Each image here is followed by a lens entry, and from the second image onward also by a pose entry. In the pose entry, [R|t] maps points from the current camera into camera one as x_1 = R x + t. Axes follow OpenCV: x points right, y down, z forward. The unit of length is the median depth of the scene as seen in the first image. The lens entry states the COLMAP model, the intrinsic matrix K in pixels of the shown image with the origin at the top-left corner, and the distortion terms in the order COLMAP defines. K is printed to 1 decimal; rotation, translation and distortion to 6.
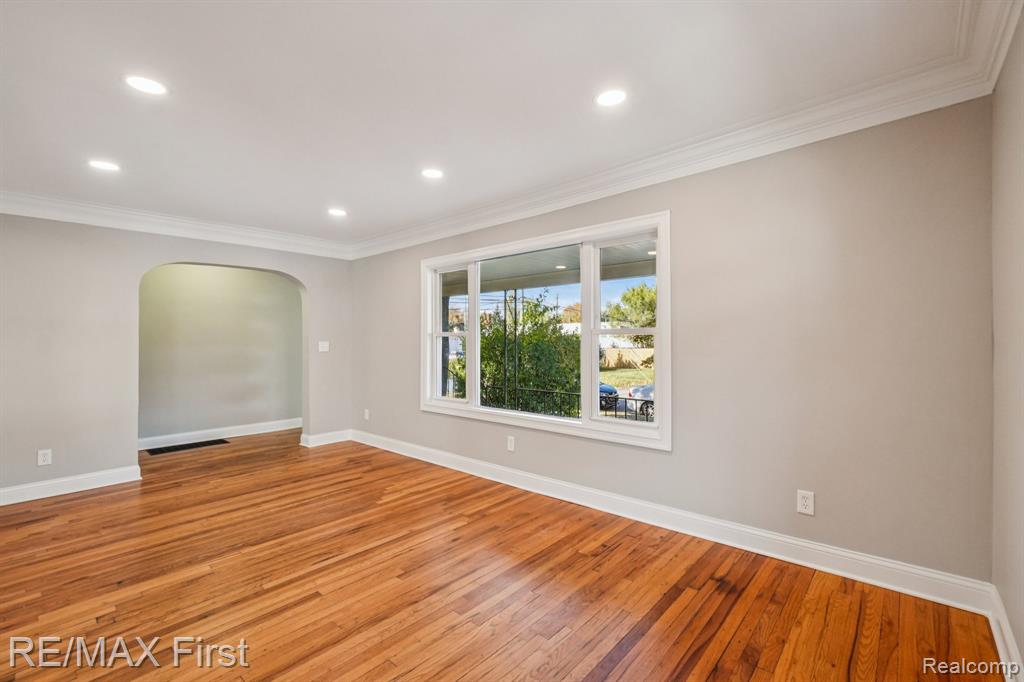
lens RADIAL K [[443.9, 0, 513.2], [0, 443.9, 345.6], [0, 0, 1]] dist [-0.006164, 0.001244]
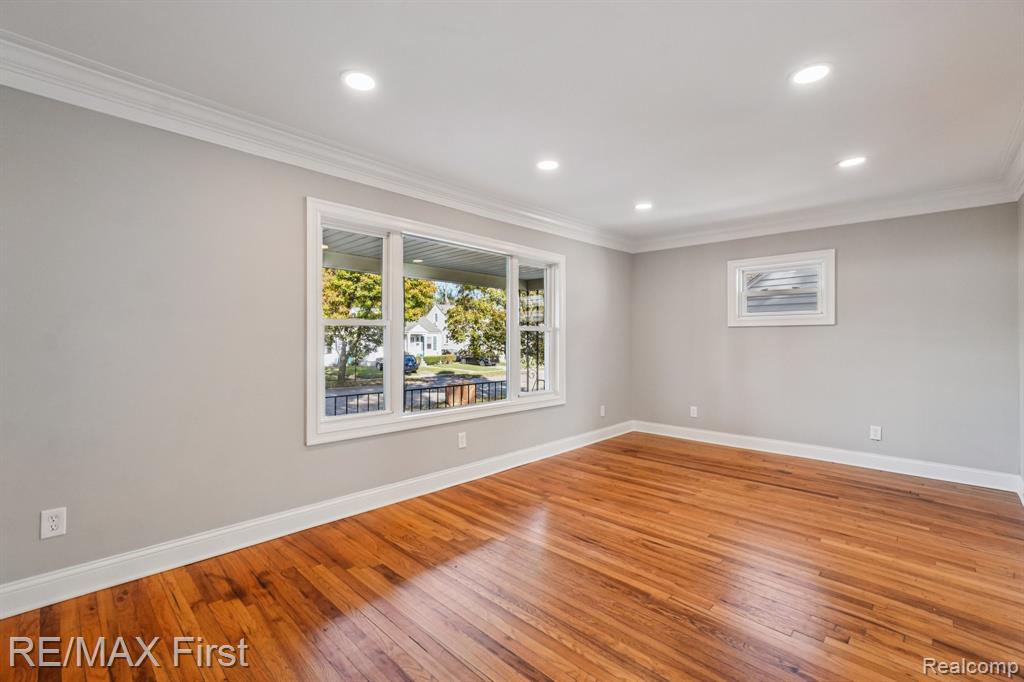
lens RADIAL K [[443.9, 0, 511.6], [0, 443.9, 342.0], [0, 0, 1]] dist [-0.006164, 0.001244]
pose [[0.040983, -0.000925, 0.999159, -1.180538], [0.002246, 0.999997, 0.000833, 0.008306], [-0.999157, 0.002210, 0.040985, 1.040085]]
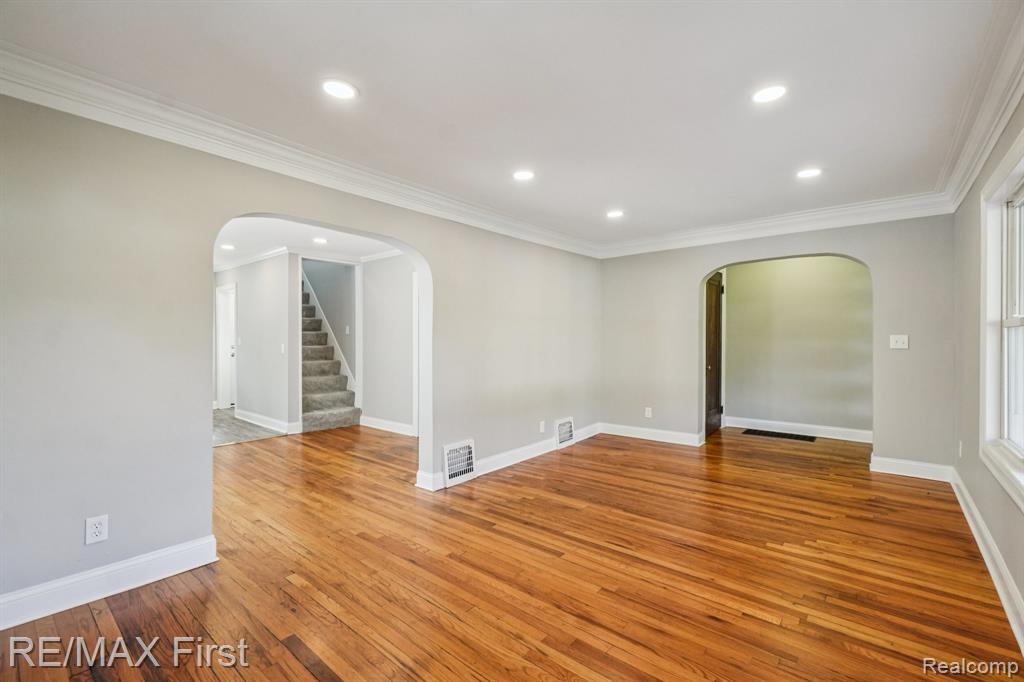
lens RADIAL K [[443.9, 0, 516.7], [0, 443.9, 339.8], [0, 0, 1]] dist [-0.006164, 0.001244]
pose [[0.036302, 0.011809, -0.999271, 0.489483], [-0.006047, 0.999914, 0.011597, -0.010408], [0.999323, 0.005622, 0.036370, 0.577928]]
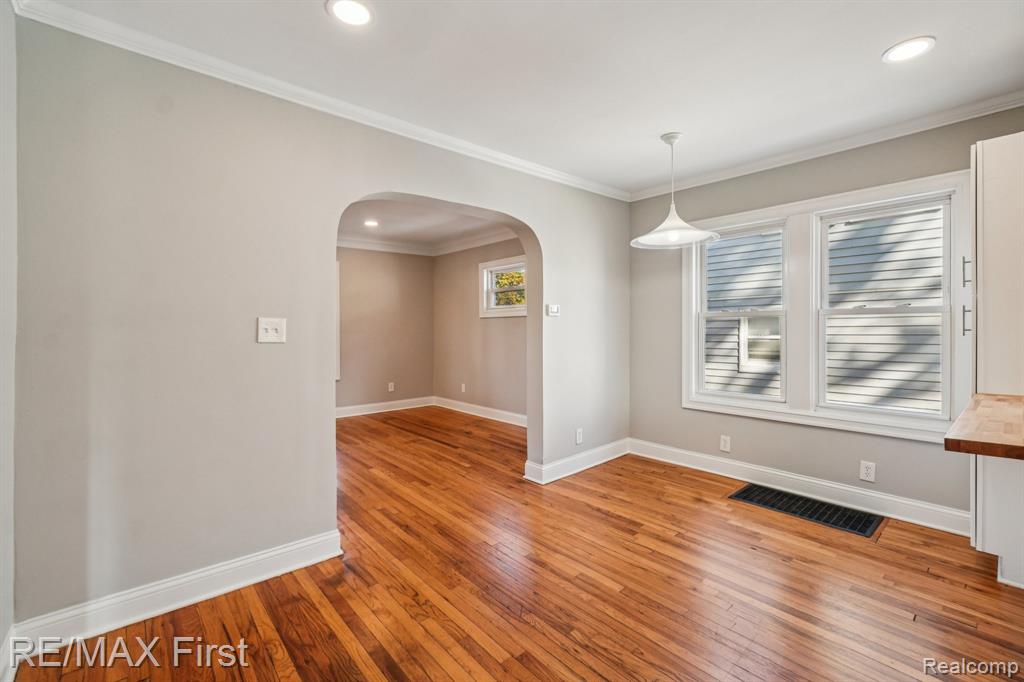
lens RADIAL K [[443.9, 0, 511.2], [0, 443.9, 332.2], [0, 0, 1]] dist [-0.006164, 0.001244]
pose [[0.122868, 0.000917, 0.992423, -1.452559], [0.005544, 0.999983, -0.001610, 0.023621], [-0.992408, 0.005699, 0.122861, -0.037484]]
